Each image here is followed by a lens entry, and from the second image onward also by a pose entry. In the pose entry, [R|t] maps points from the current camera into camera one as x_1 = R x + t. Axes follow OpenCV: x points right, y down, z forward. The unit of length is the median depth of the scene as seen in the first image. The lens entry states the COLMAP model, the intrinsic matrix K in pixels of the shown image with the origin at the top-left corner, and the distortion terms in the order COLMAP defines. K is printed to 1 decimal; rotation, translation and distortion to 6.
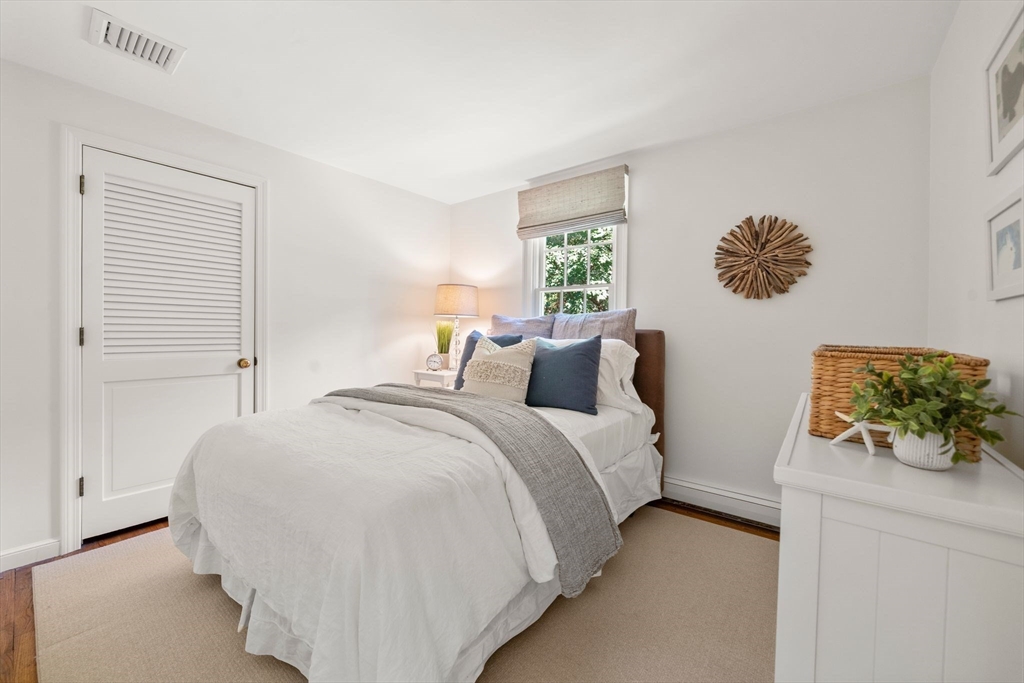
lens RADIAL K [[396.6, 0, 515.7], [0, 396.6, 335.7], [0, 0, 1]] dist [-0.000175, -0.000029]
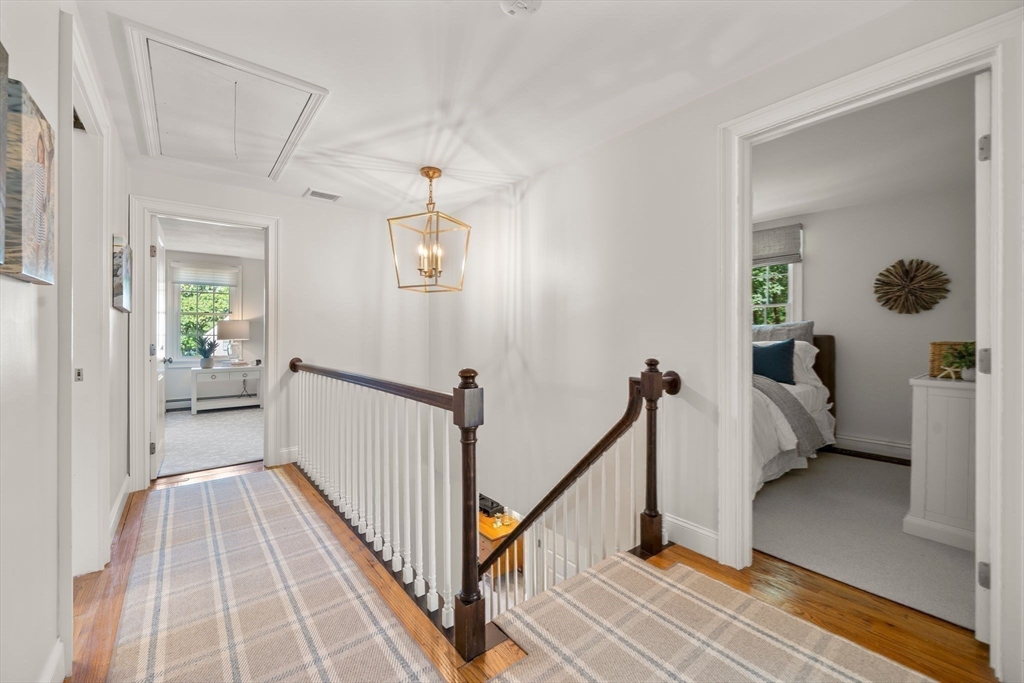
lens RADIAL K [[414.4, 0, 507.7], [0, 414.4, 339.1], [0, 0, 1]] dist [0.003312, 0.000130]
pose [[0.972185, -0.010318, -0.233986, -0.504894], [0.008052, 0.999911, -0.010638, 0.009209], [0.234075, 0.008458, 0.972182, -0.896303]]
